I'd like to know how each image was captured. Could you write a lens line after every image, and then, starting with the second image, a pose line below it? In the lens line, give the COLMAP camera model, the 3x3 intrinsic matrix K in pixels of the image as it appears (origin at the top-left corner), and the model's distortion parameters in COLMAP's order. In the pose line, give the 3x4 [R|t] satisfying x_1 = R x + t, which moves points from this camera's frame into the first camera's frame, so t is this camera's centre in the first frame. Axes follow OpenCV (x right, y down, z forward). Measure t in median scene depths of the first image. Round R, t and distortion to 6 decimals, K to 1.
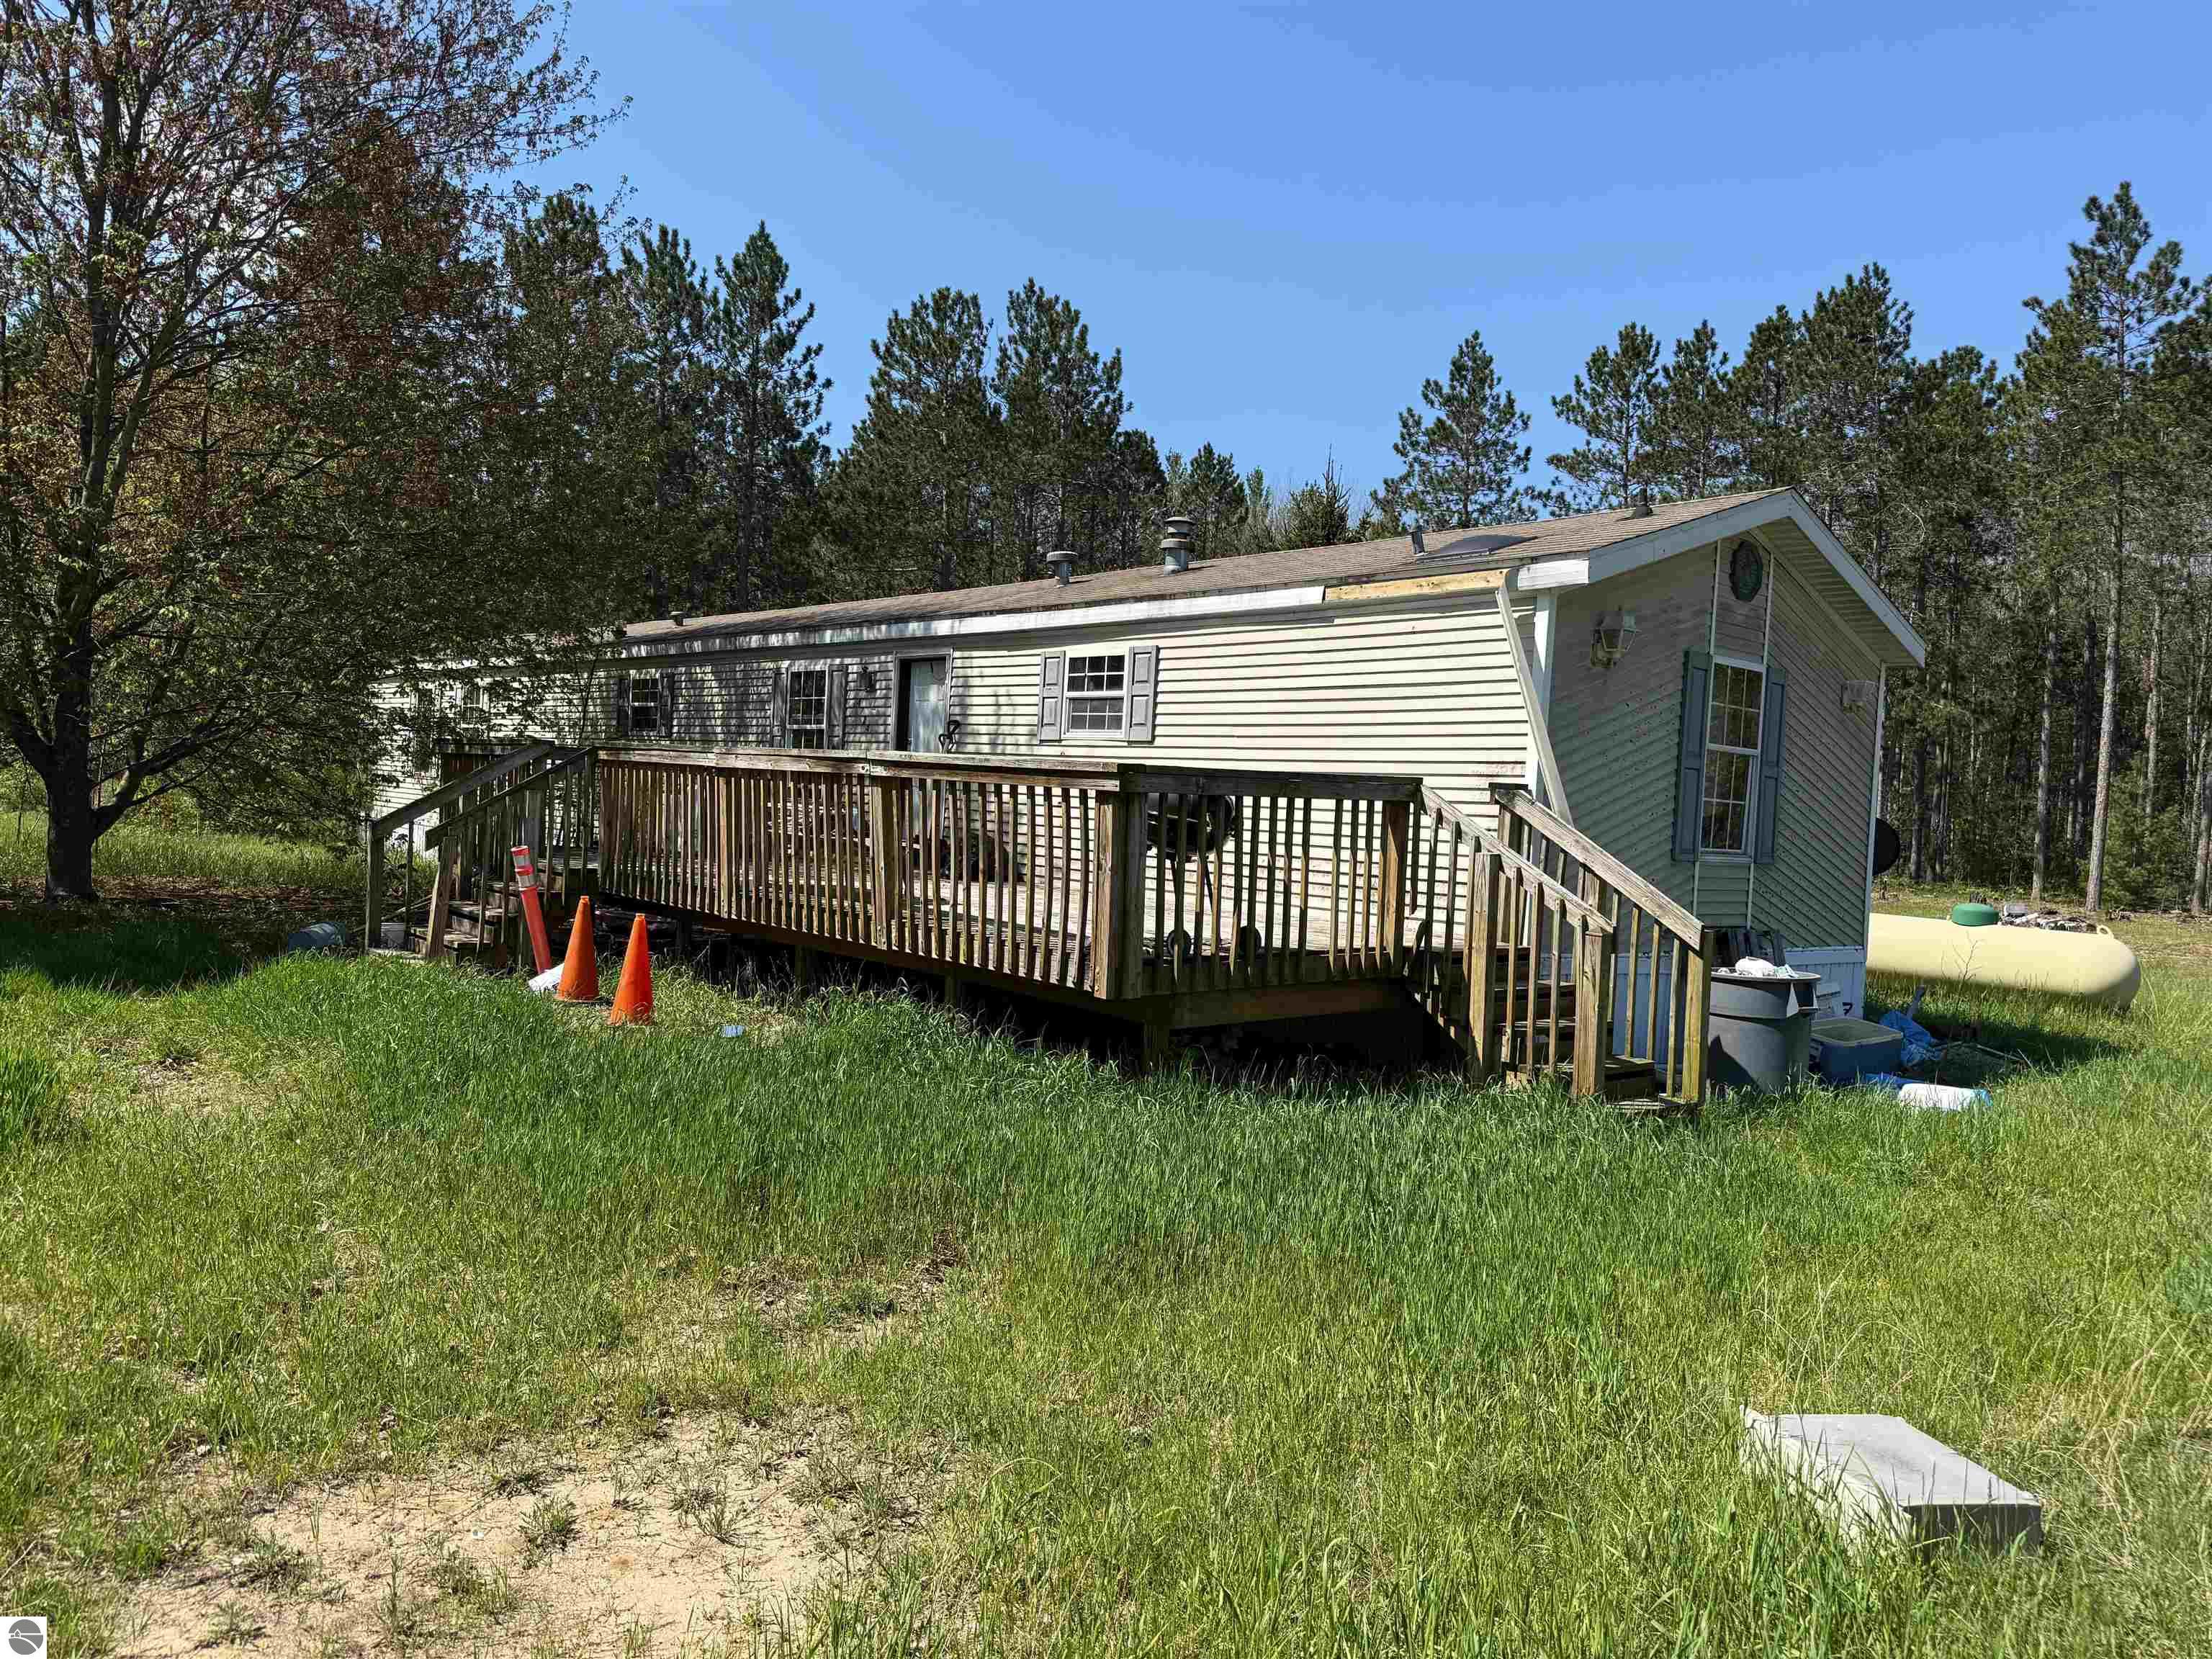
lens RADIAL K [[1528.1, 0, 1067.4], [0, 1528.1, 824.0], [0, 0, 1]] dist [0.080544, -0.103488]
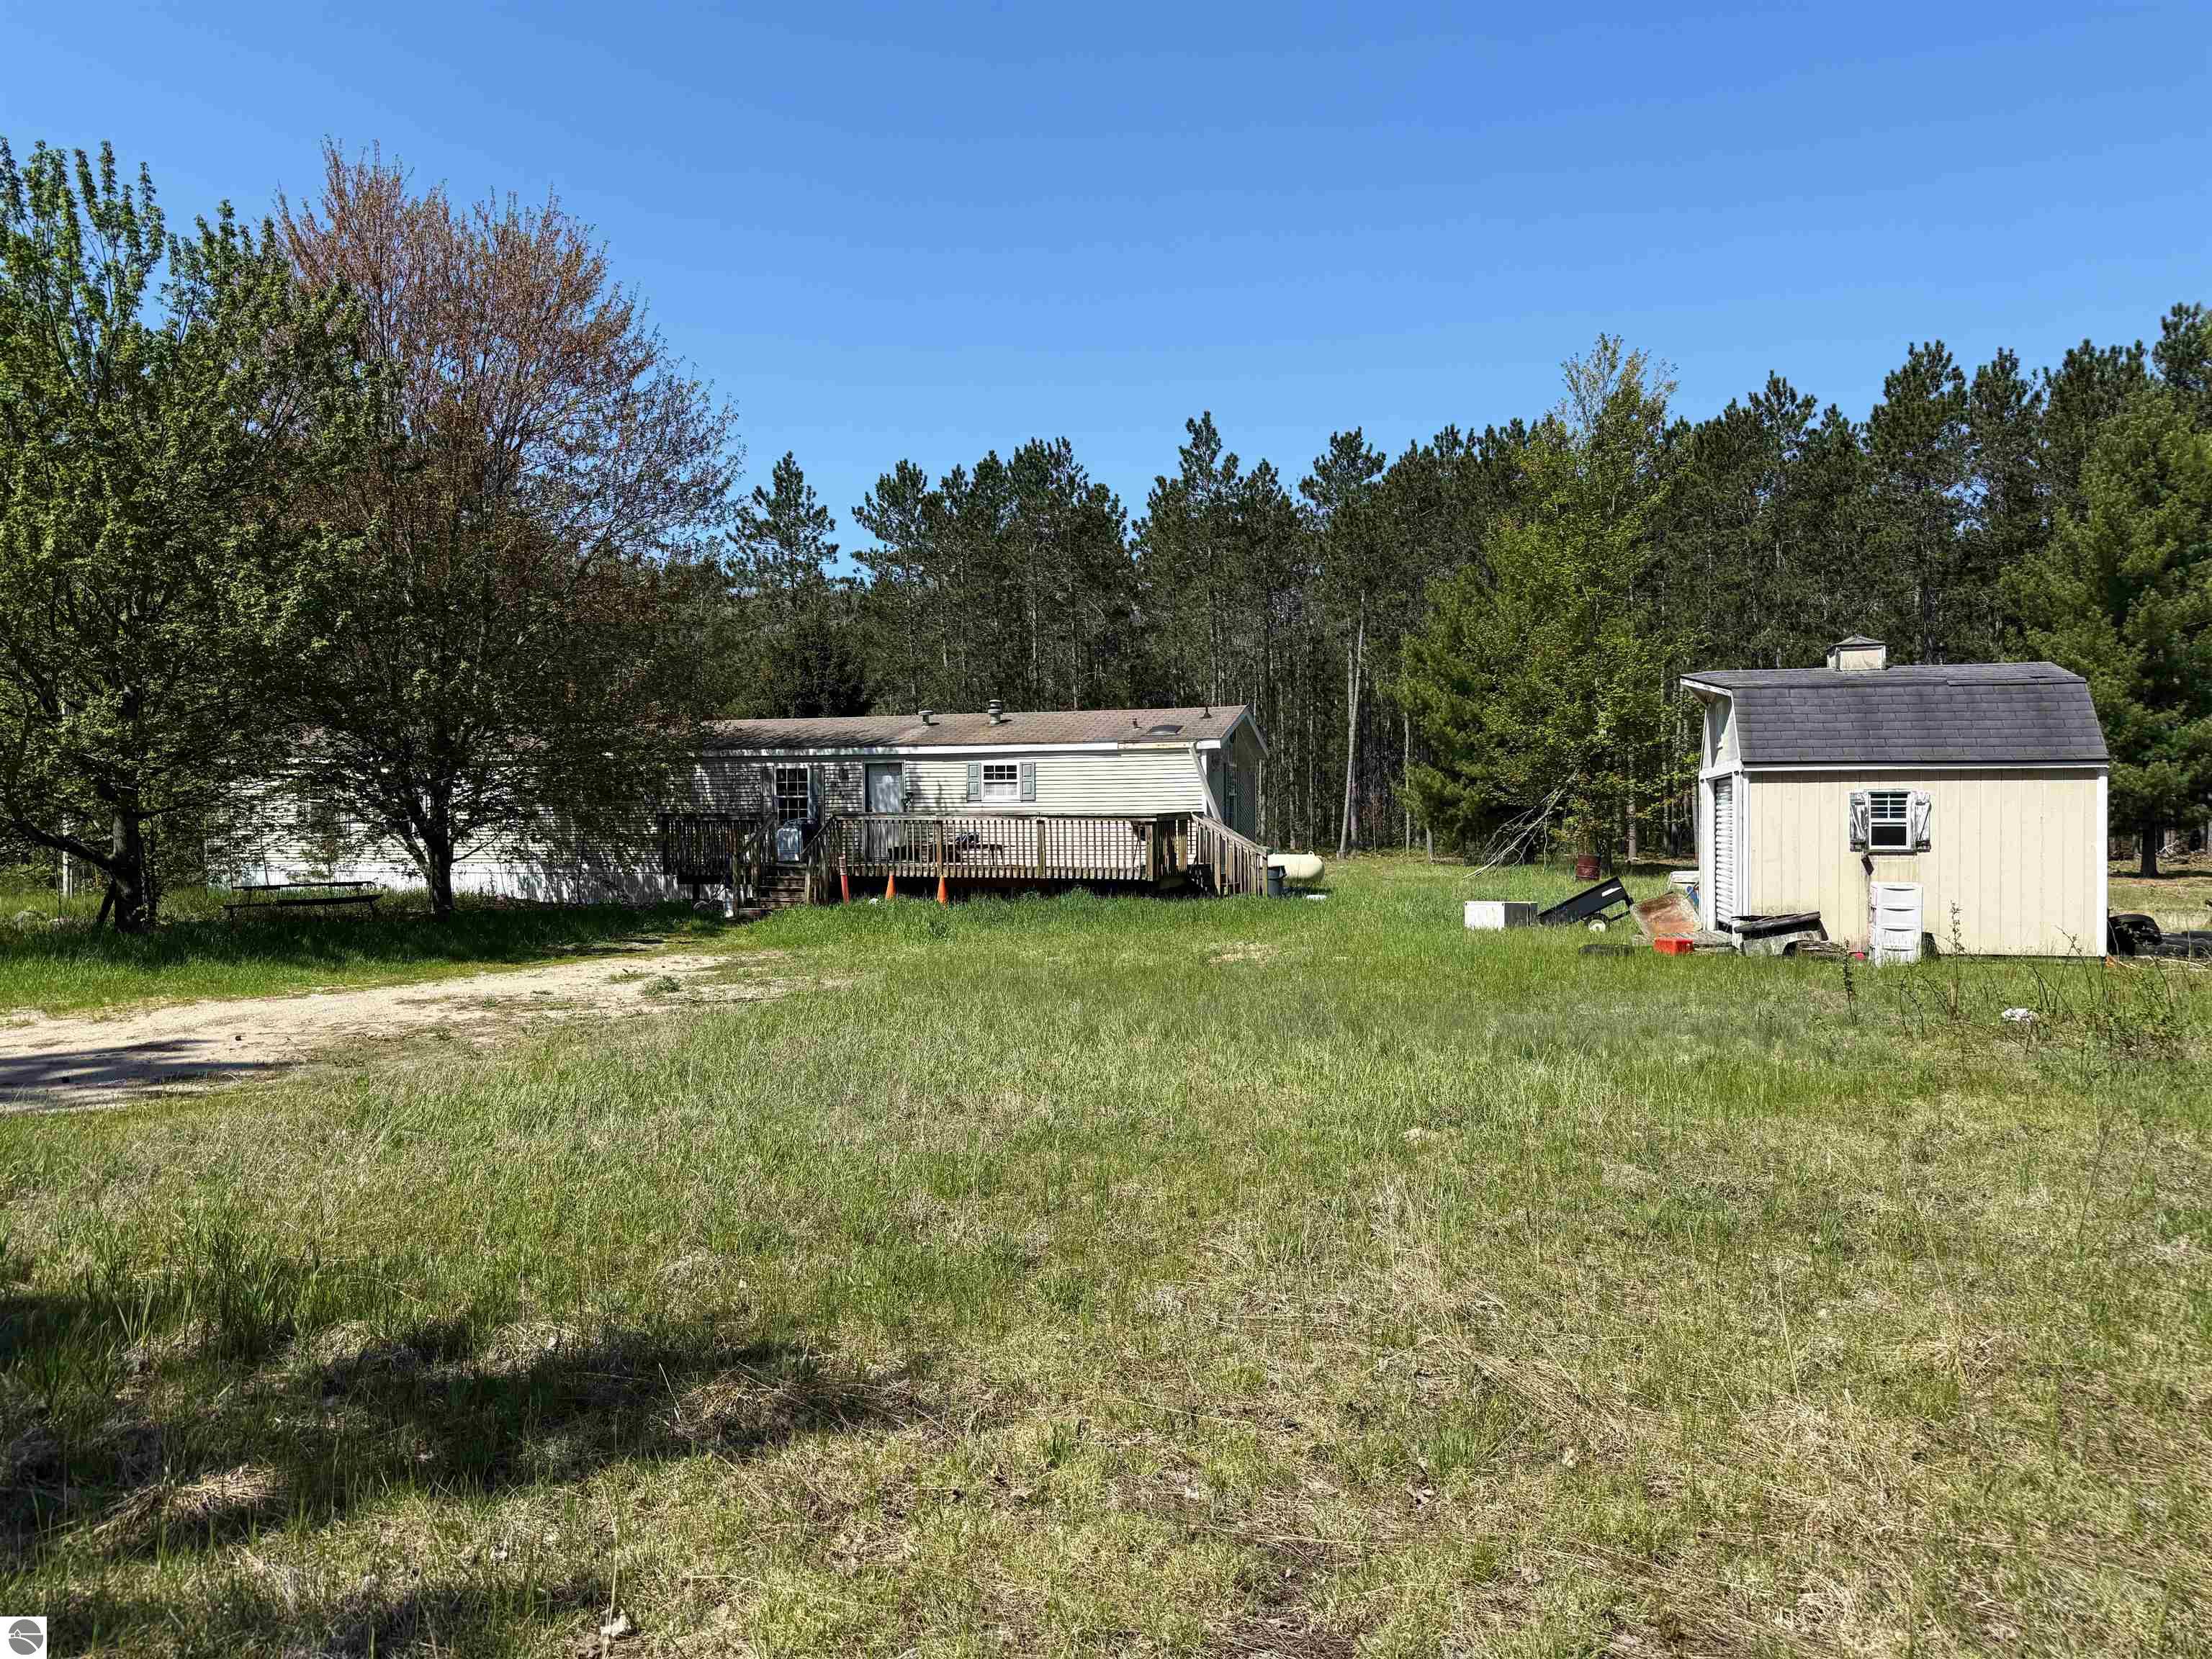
lens RADIAL K [[1528.1, 0, 1067.4], [0, 1528.1, 824.0], [0, 0, 1]] dist [0.080544, -0.103488]
pose [[0.851691, -0.057510, 0.520880, -1.036052], [0.059673, 0.998138, 0.012633, -0.037190], [-0.520637, 0.020323, 0.853537, -1.000836]]
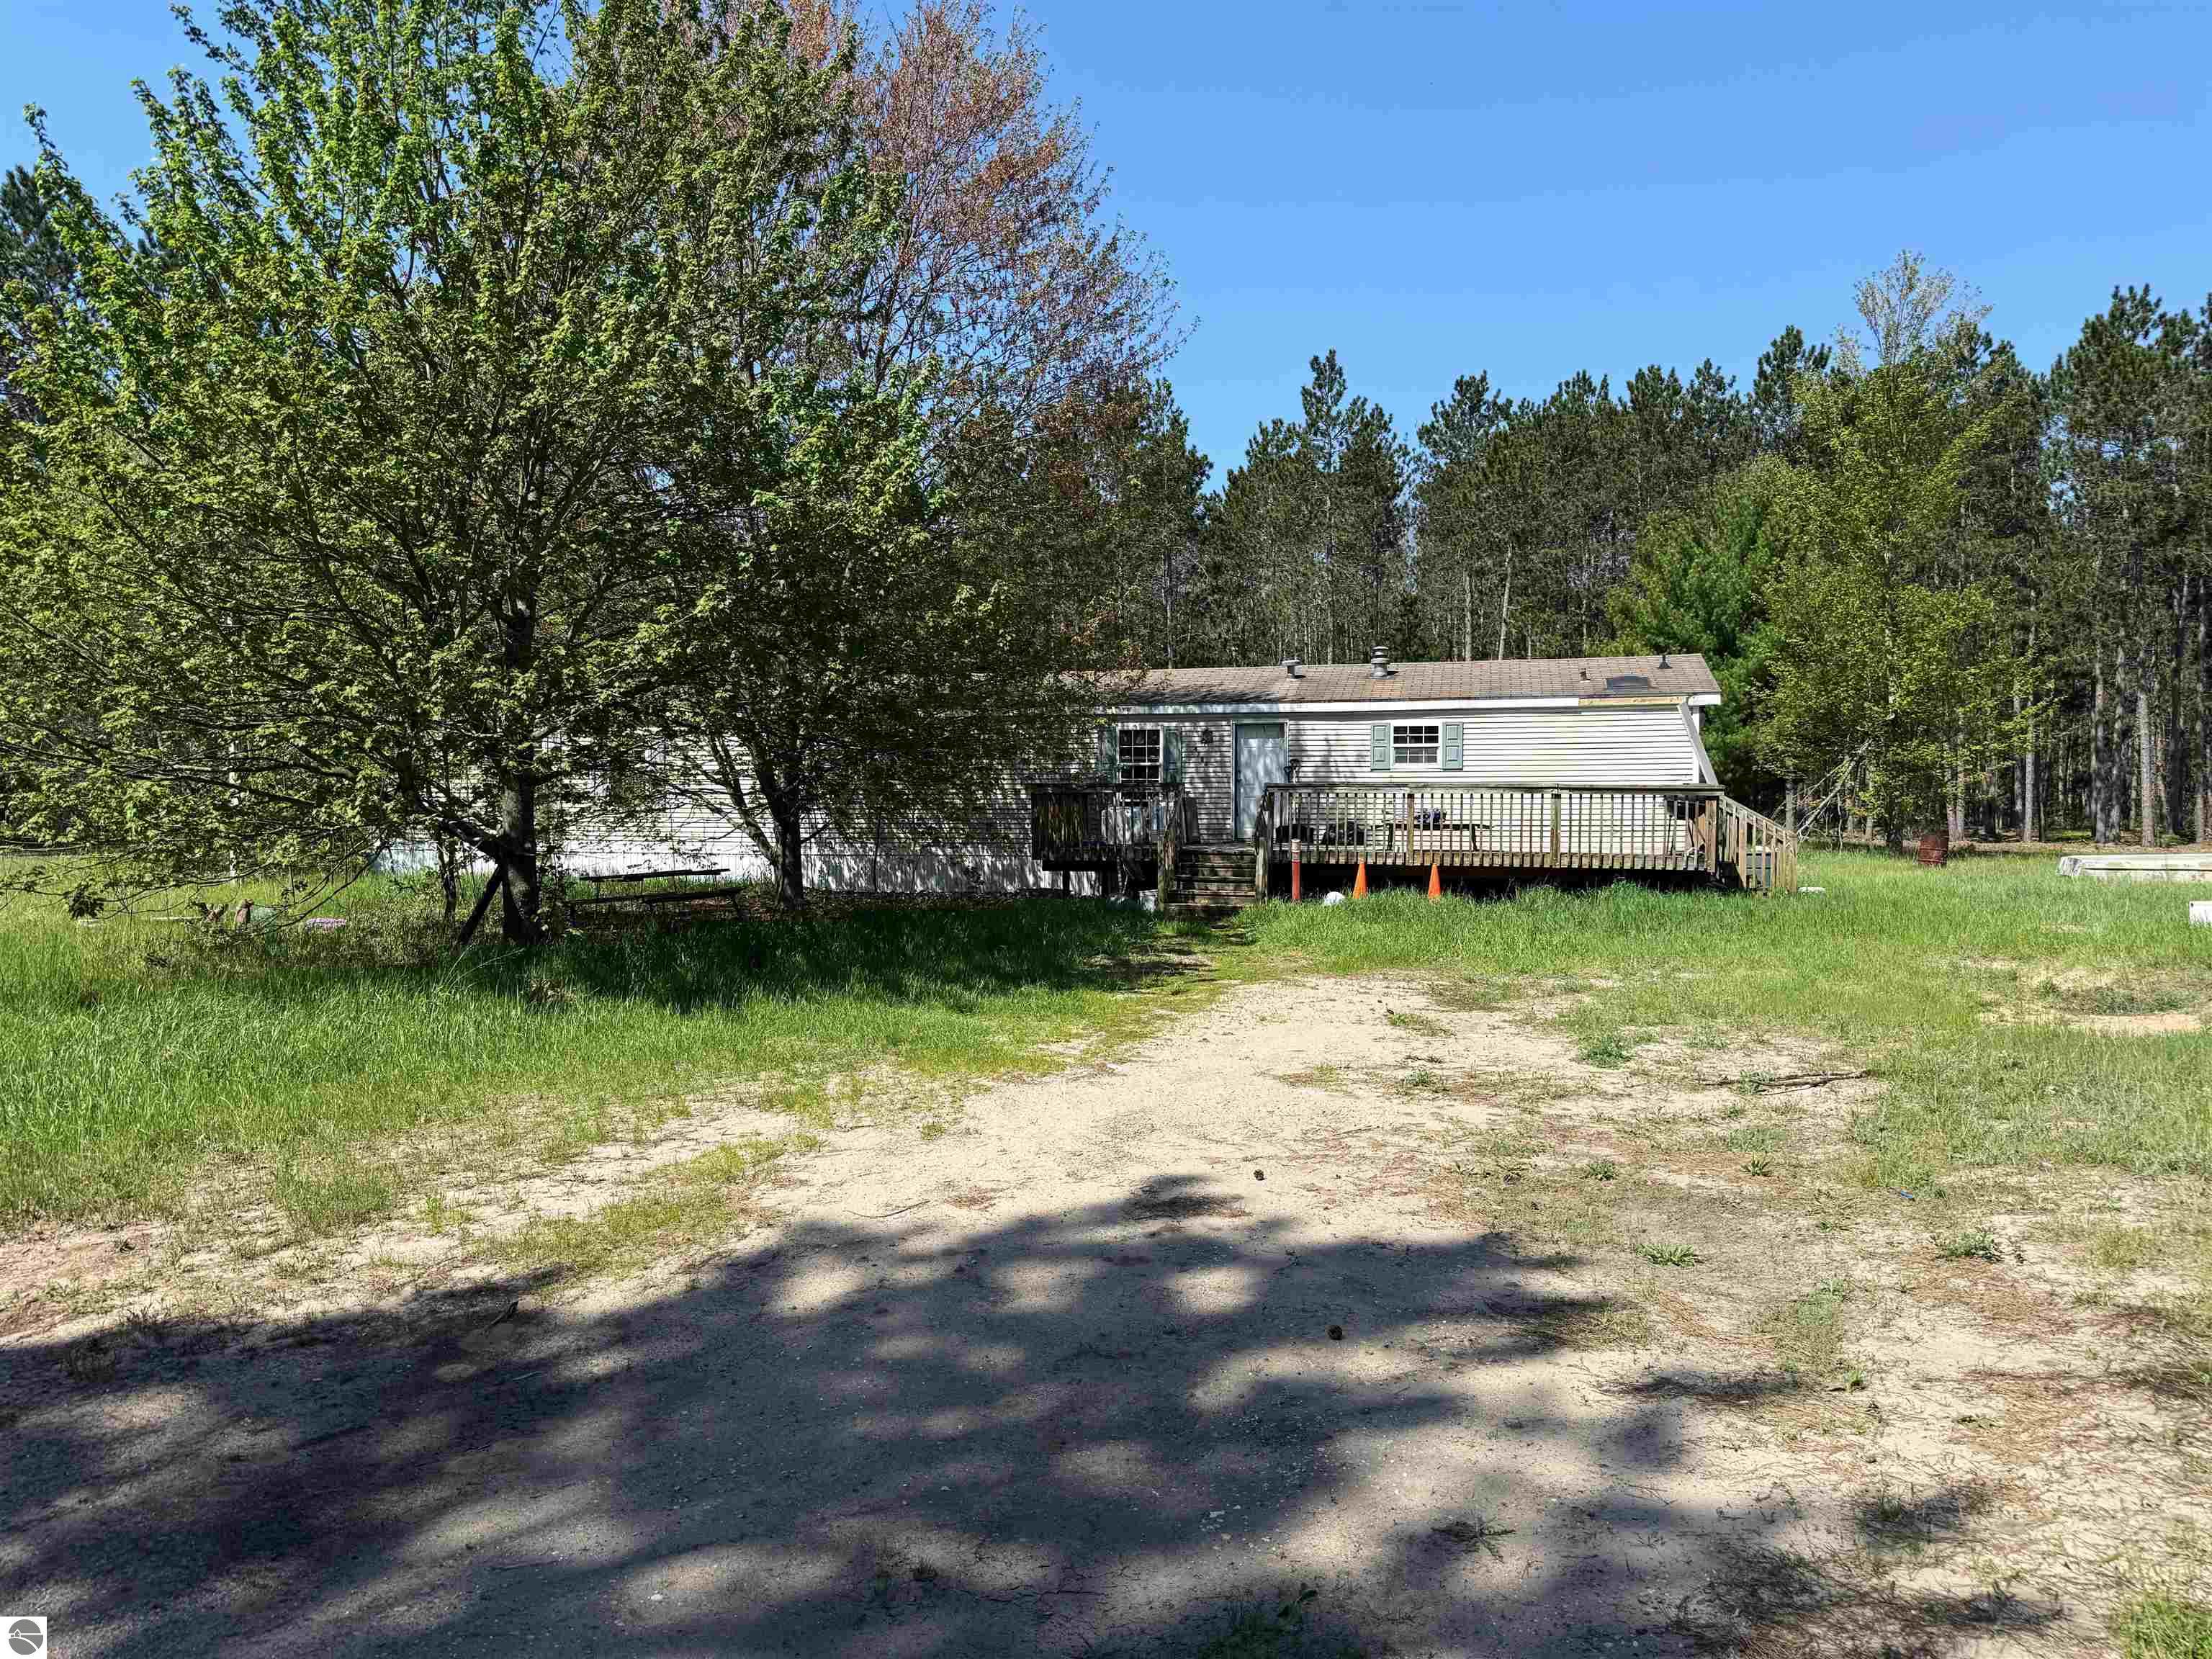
lens RADIAL K [[1528.1, 0, 1067.4], [0, 1528.1, 824.0], [0, 0, 1]] dist [0.080544, -0.103488]
pose [[0.819658, -0.065121, 0.569139, -1.326683], [0.056077, 0.997867, 0.033416, -0.067383], [-0.570102, 0.004526, 0.821562, -0.325677]]
